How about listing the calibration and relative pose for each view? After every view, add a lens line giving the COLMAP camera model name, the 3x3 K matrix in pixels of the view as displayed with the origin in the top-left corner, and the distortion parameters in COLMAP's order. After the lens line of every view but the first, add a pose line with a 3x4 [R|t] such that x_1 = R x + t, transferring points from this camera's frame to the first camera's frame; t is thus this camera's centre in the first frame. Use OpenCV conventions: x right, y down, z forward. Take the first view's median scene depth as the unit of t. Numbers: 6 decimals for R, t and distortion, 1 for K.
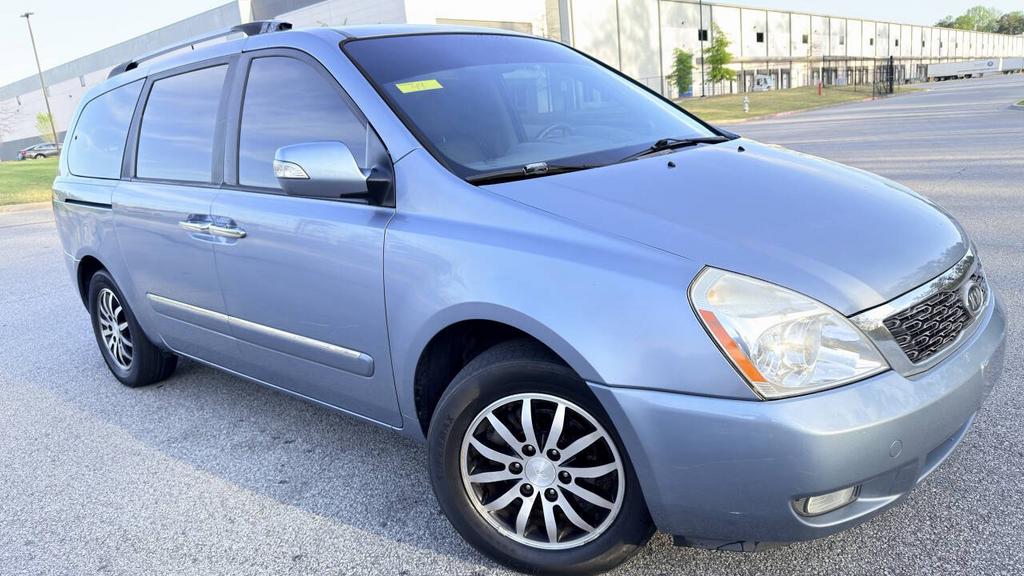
lens RADIAL K [[720.3, 0, 512.0], [0, 720.3, 288.0], [0, 0, 1]] dist [0.038041, -0.055219]
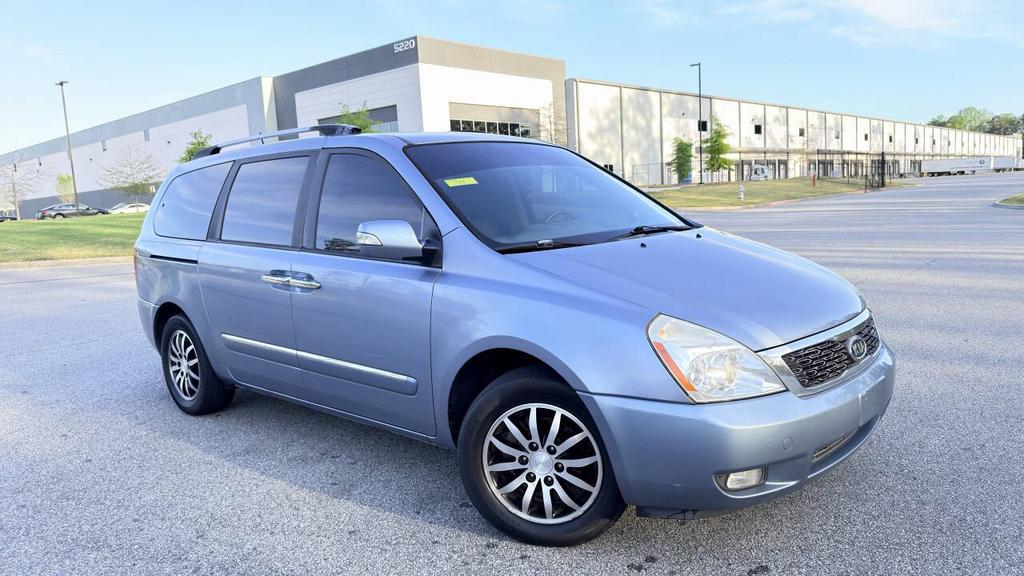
lens RADIAL K [[720.3, 0, 512.0], [0, 720.3, 288.0], [0, 0, 1]] dist [0.038041, -0.055219]
pose [[0.999293, 0.037535, -0.001936, -0.018538], [-0.037534, 0.993899, -0.103708, 0.048746], [-0.001969, 0.103707, 0.994606, -0.278476]]
